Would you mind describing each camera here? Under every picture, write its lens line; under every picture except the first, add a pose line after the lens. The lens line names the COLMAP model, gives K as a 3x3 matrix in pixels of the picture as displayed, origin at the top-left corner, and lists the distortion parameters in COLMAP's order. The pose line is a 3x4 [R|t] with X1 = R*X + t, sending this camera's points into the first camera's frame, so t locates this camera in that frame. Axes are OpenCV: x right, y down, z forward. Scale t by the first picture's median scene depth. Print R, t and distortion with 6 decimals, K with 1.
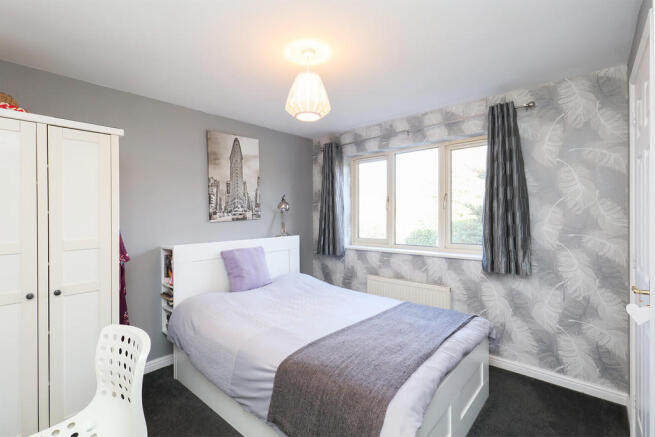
lens RADIAL K [[306.3, 0, 327.5], [0, 306.3, 218.5], [0, 0, 1]] dist [0.002127, 0.000385]
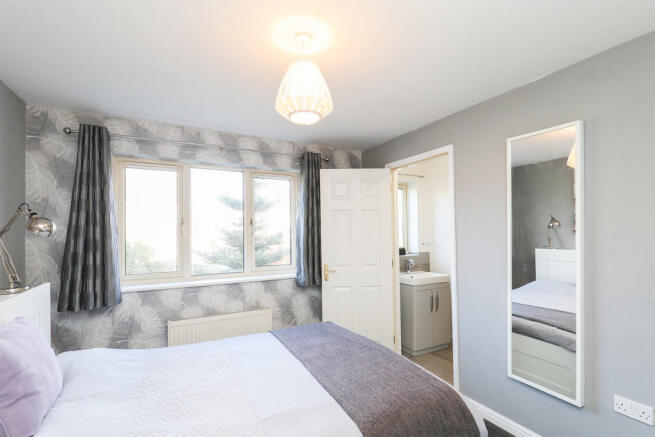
lens RADIAL K [[293.0, 0, 326.9], [0, 293.0, 231.2], [0, 0, 1]] dist [-0.000823, -0.000119]
pose [[0.344165, 0.018922, 0.938719, -0.443010], [0.025199, 0.999251, -0.029381, -0.004868], [-0.938571, 0.033766, 0.343430, 0.424568]]
